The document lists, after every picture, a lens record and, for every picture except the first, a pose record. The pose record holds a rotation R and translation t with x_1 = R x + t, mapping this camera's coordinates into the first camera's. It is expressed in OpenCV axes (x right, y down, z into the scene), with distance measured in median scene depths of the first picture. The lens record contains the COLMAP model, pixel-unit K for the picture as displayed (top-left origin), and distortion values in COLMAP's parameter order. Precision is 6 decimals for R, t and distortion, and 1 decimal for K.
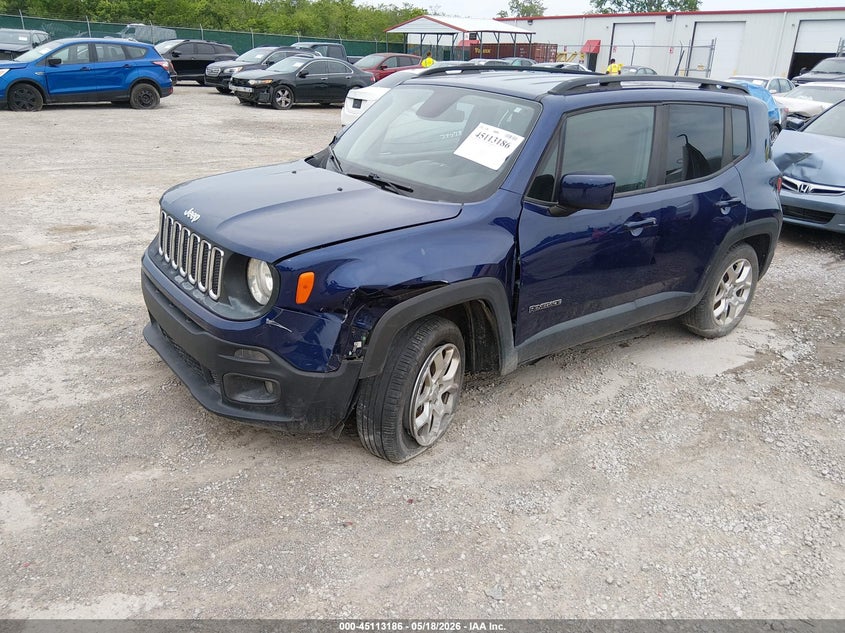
lens RADIAL K [[680.5, 0, 420.5], [0, 680.5, 312.5], [0, 0, 1]] dist [0.209835, -0.396020]
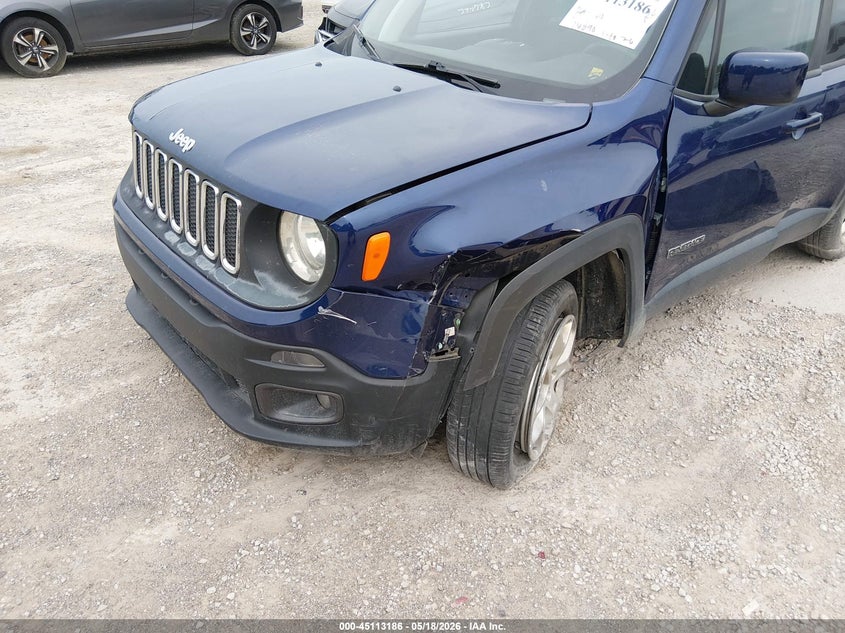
lens RADIAL K [[680.5, 0, 420.5], [0, 680.5, 312.5], [0, 0, 1]] dist [0.209835, -0.396020]
pose [[0.998687, -0.045234, 0.024054, -0.128002], [0.041085, 0.987614, 0.151426, -0.069917], [-0.030605, -0.150239, 0.988176, 0.319367]]
